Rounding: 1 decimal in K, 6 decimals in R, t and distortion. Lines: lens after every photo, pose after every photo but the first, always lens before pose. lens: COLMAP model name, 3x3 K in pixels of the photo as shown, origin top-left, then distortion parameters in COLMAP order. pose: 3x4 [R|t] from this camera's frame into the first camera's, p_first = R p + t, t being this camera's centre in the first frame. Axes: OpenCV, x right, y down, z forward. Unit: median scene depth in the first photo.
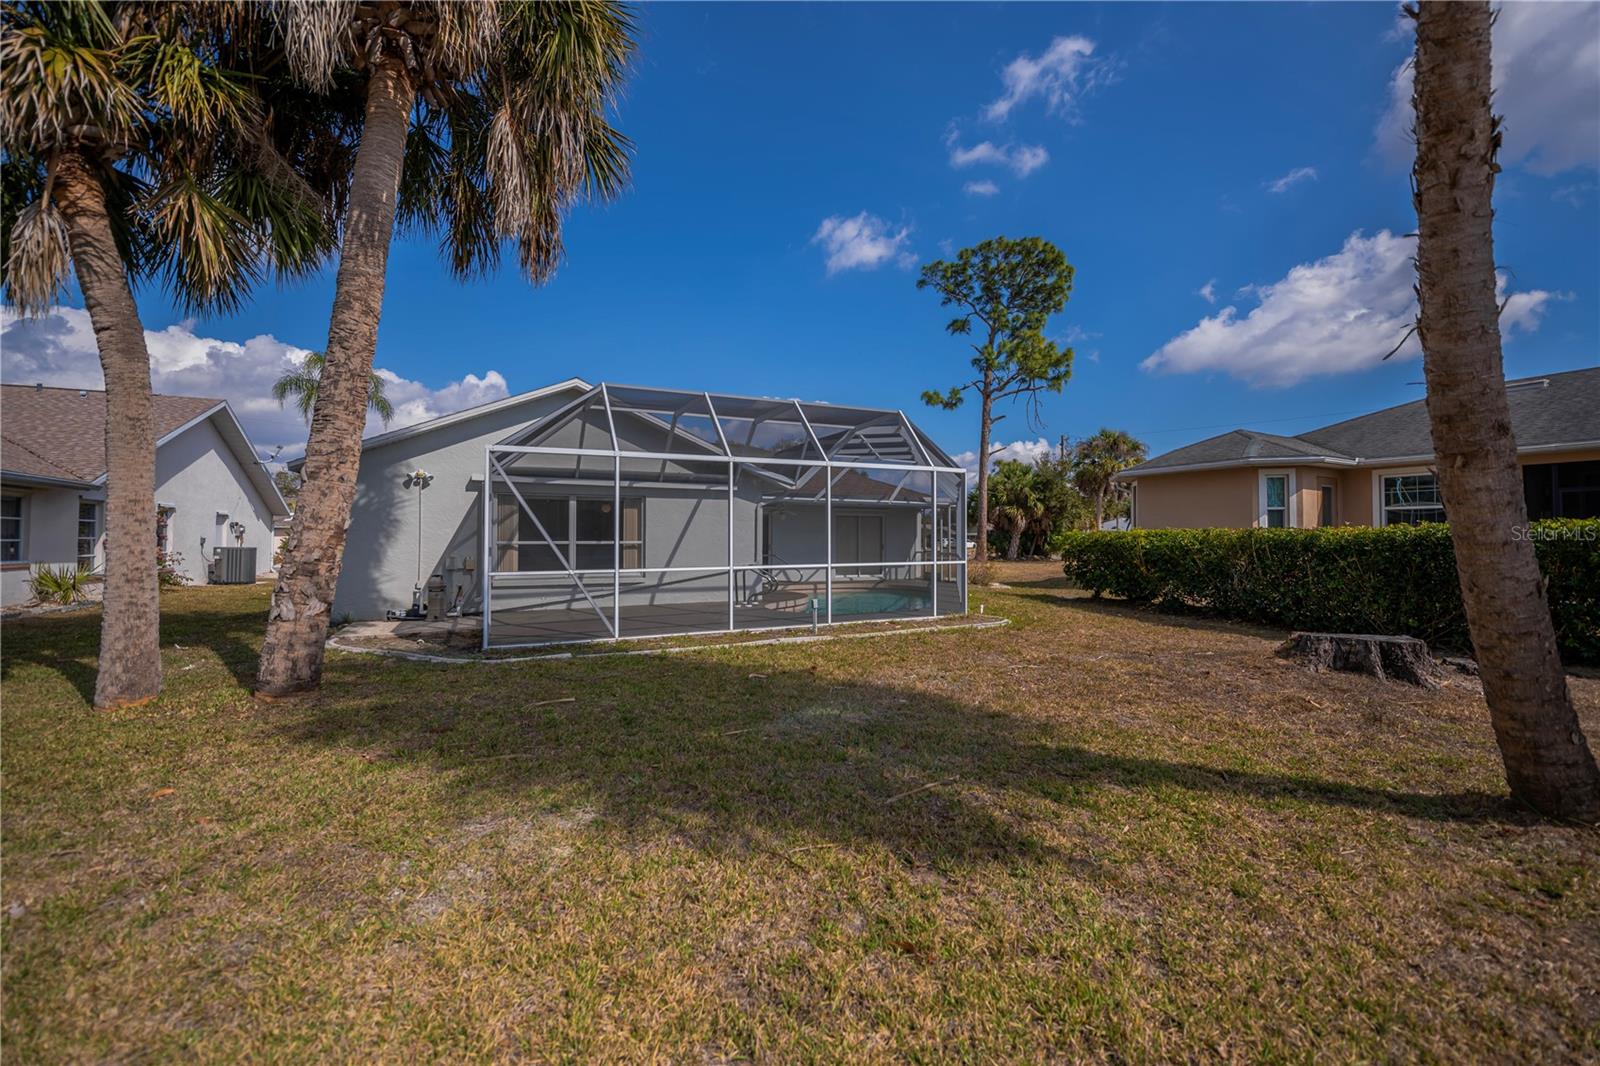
lens RADIAL K [[626.4, 0, 805.1], [0, 626.4, 536.8], [0, 0, 1]] dist [-0.003964, -0.000529]
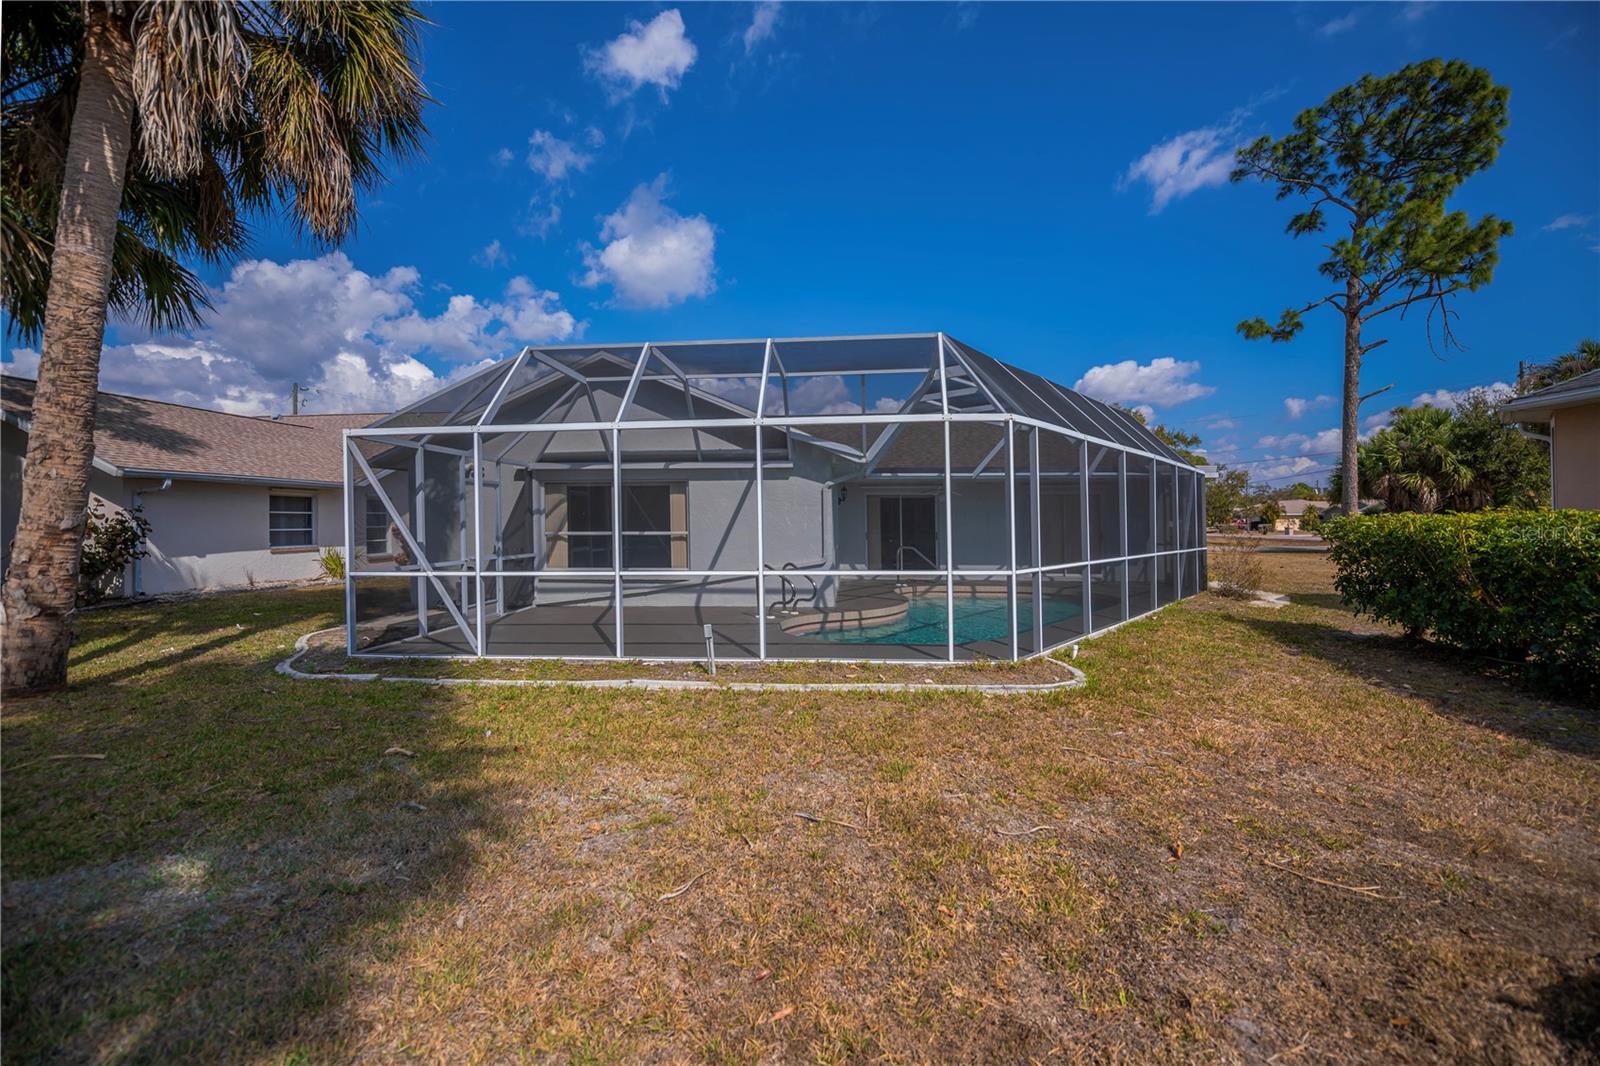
lens RADIAL K [[645.6, 0, 788.2], [0, 645.6, 523.8], [0, 0, 1]] dist [-0.009855, -0.002882]
pose [[0.877138, -0.002626, -0.480231, 0.277193], [0.005866, 0.999969, 0.005247, -0.007693], [0.480203, -0.007419, 0.877126, 0.281142]]
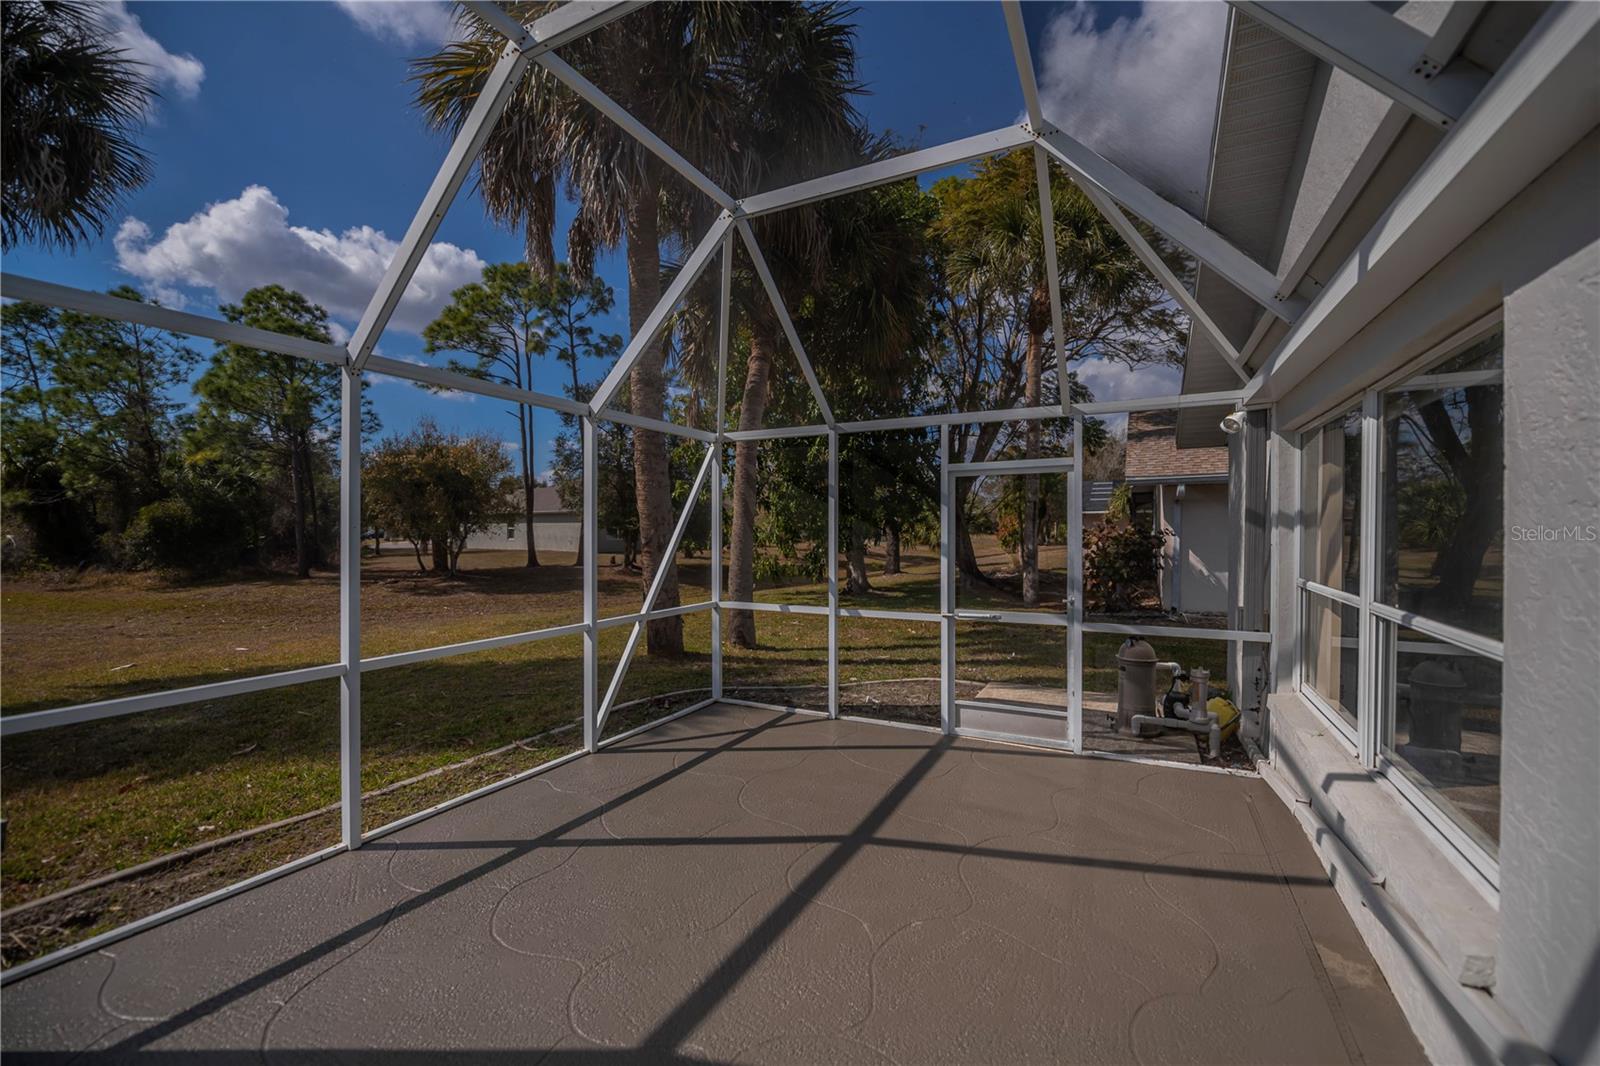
lens RADIAL K [[645.6, 0, 800.1], [0, 645.6, 538.7], [0, 0, 1]] dist [-0.009855, -0.002882]
pose [[-0.790212, 0.015905, -0.612627, -0.066433], [0.007211, 0.999835, 0.016657, -0.018825], [0.612791, 0.008745, -0.790196, 0.969827]]
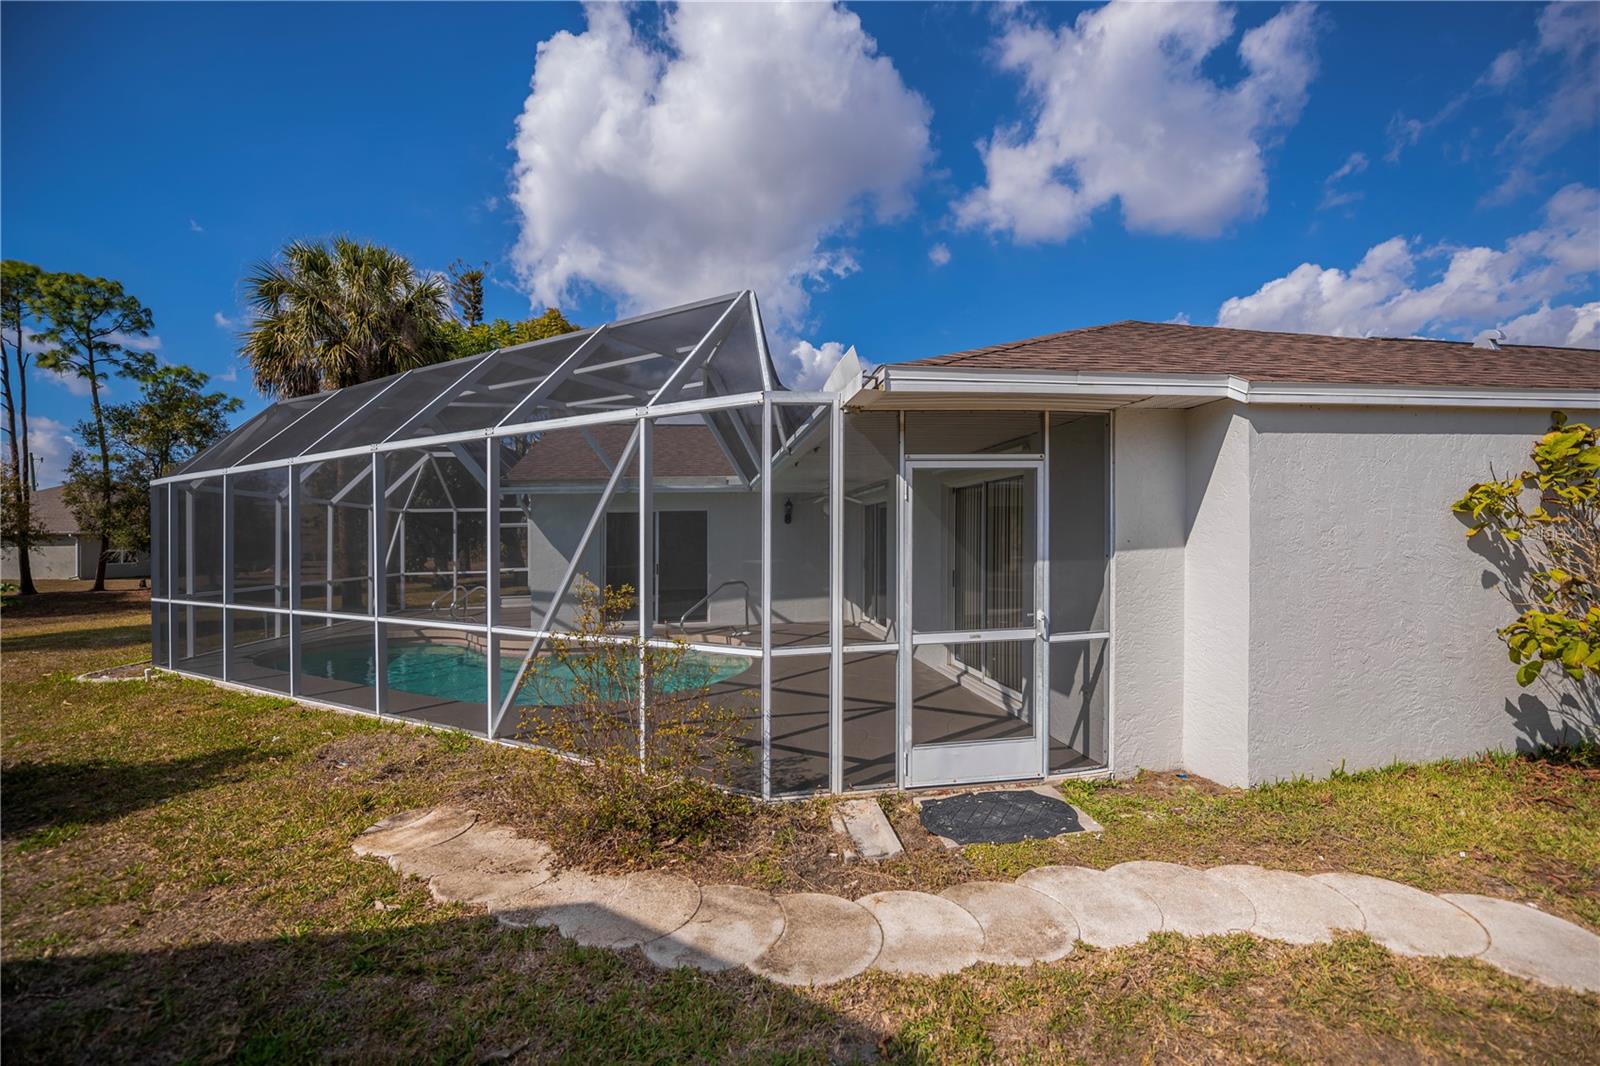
lens RADIAL K [[645.6, 0, 797.3], [0, 645.6, 533.3], [0, 0, 1]] dist [-0.009855, -0.002882]
pose [[-0.273948, -0.000365, -0.961744, 0.630798], [0.023761, 0.999692, -0.007148, -0.014836], [0.961451, -0.024810, -0.273855, 1.589275]]
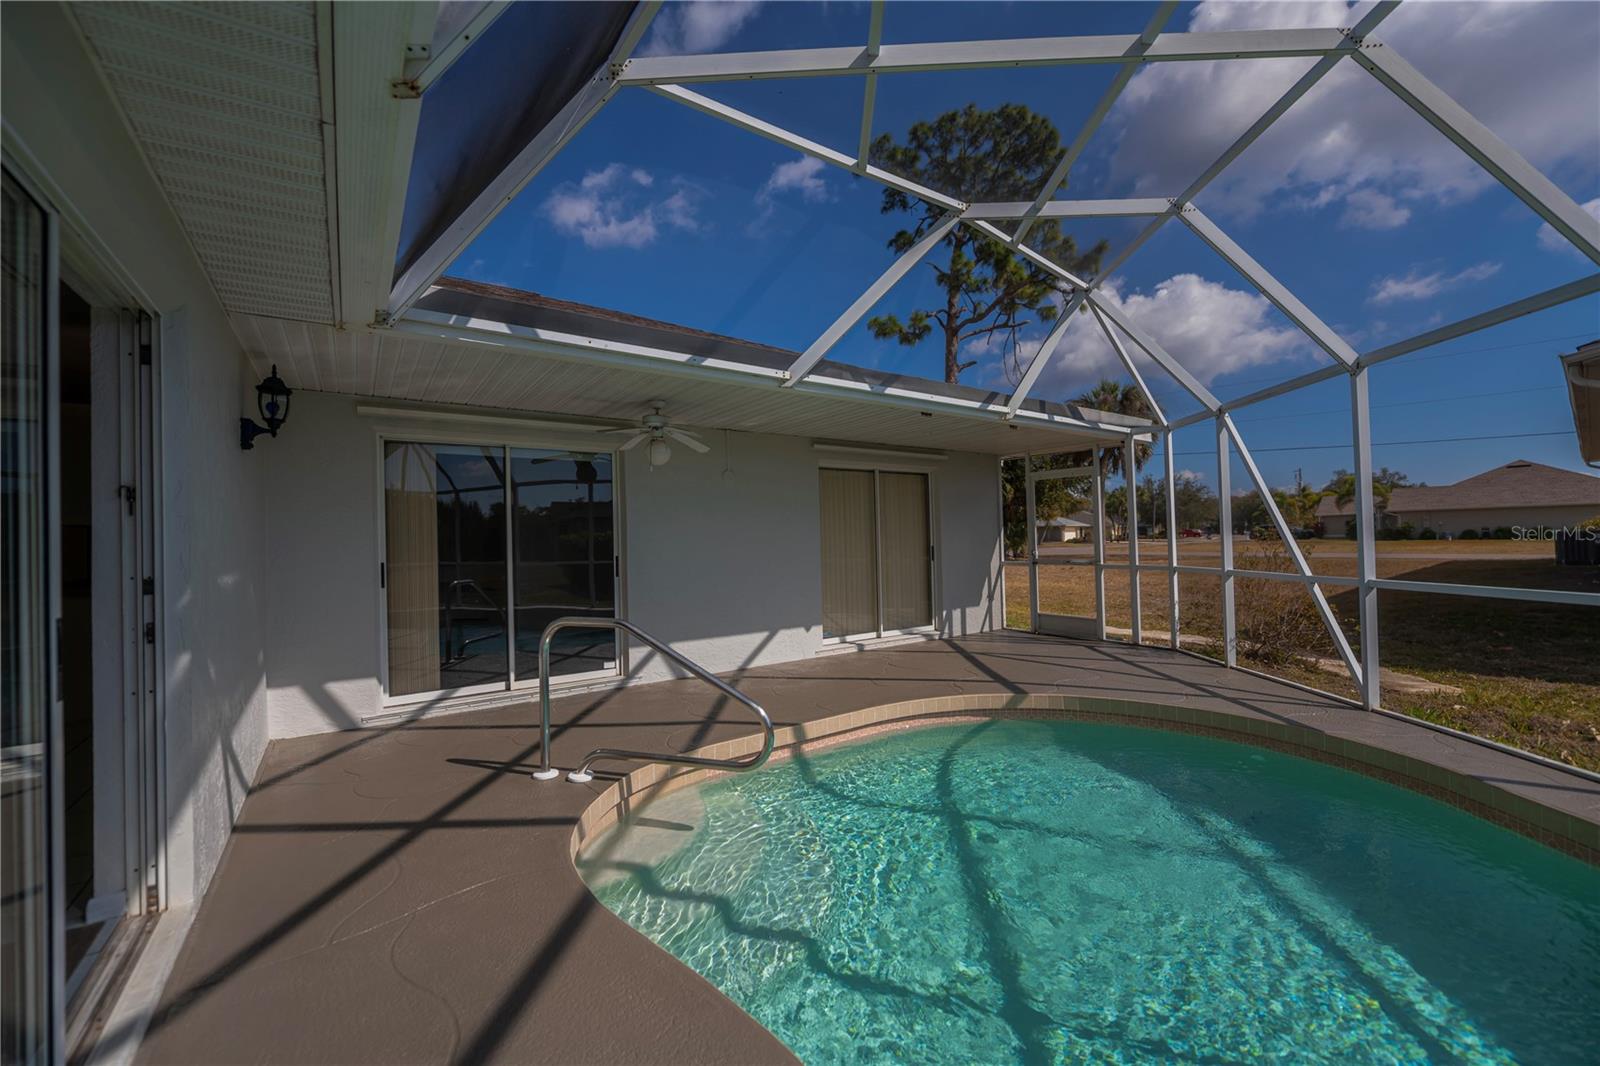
lens RADIAL K [[645.6, 0, 808.6], [0, 645.6, 534.4], [0, 0, 1]] dist [-0.009855, -0.002882]
pose [[0.982478, -0.019748, 0.185330, -0.037212], [0.020150, 0.999797, -0.000286, 0.004630], [-0.185287, 0.004016, 0.982676, 1.051604]]
